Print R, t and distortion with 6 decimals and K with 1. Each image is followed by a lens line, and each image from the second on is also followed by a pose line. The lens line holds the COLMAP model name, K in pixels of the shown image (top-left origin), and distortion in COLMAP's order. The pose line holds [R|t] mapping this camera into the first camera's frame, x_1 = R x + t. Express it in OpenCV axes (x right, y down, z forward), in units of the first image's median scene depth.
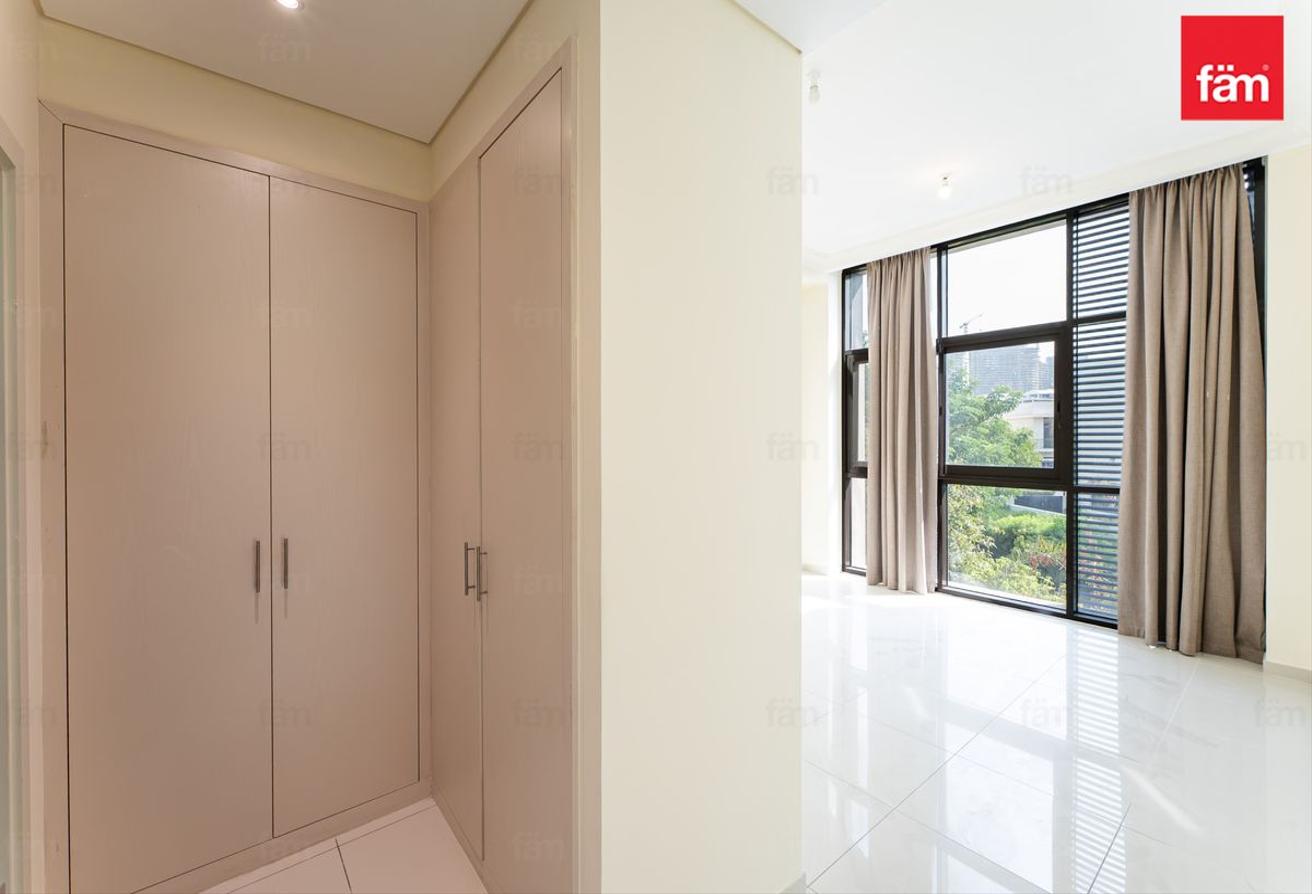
lens RADIAL K [[535.8, 0, 659.6], [0, 535.8, 447.8], [0, 0, 1]] dist [0.011886, 0.002317]
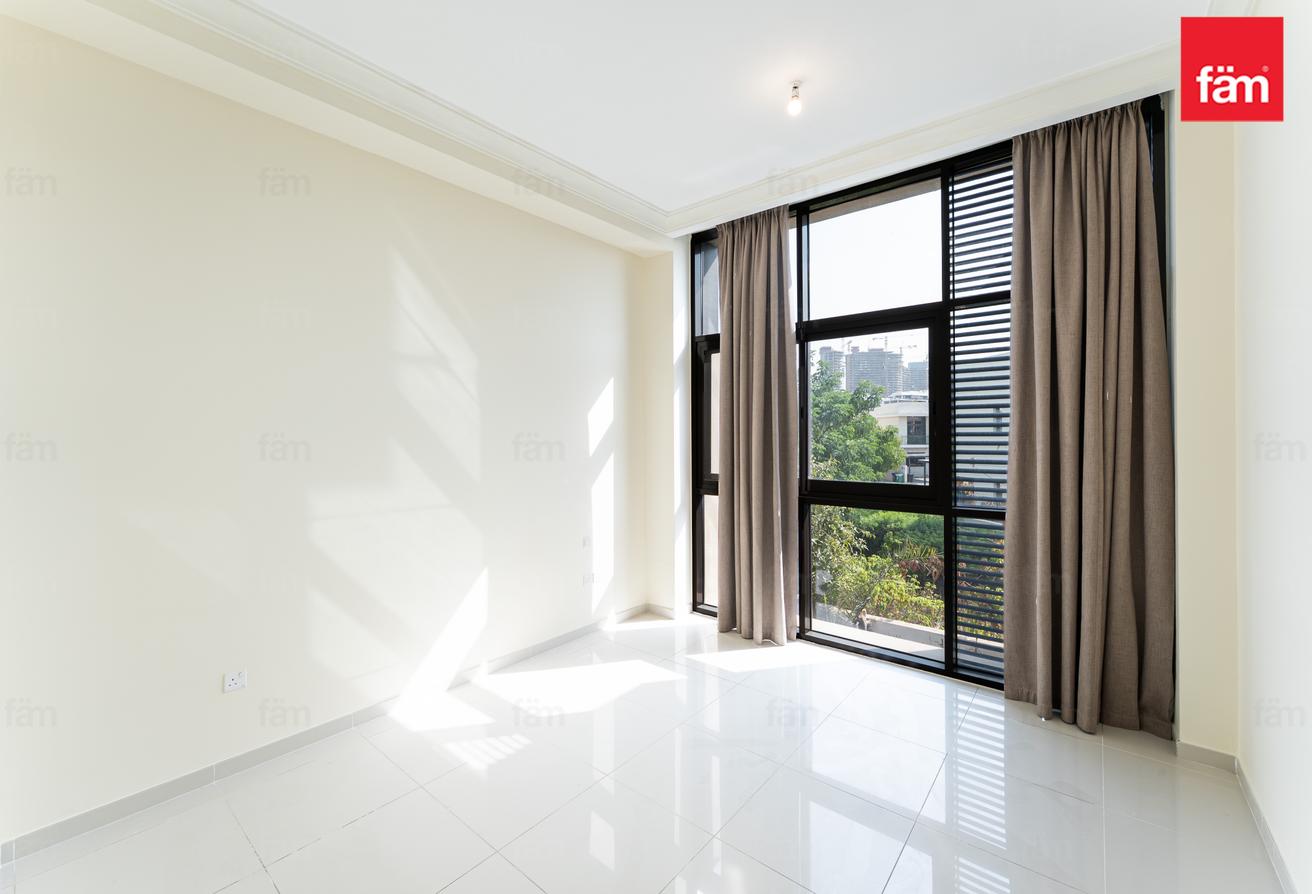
lens RADIAL K [[535.8, 0, 659.8], [0, 535.8, 440.3], [0, 0, 1]] dist [0.011886, 0.002317]
pose [[0.982387, -0.002417, 0.186839, 0.191096], [0.003987, 0.999960, -0.008026, -0.024964], [-0.186813, 0.008629, 0.982358, 0.294254]]
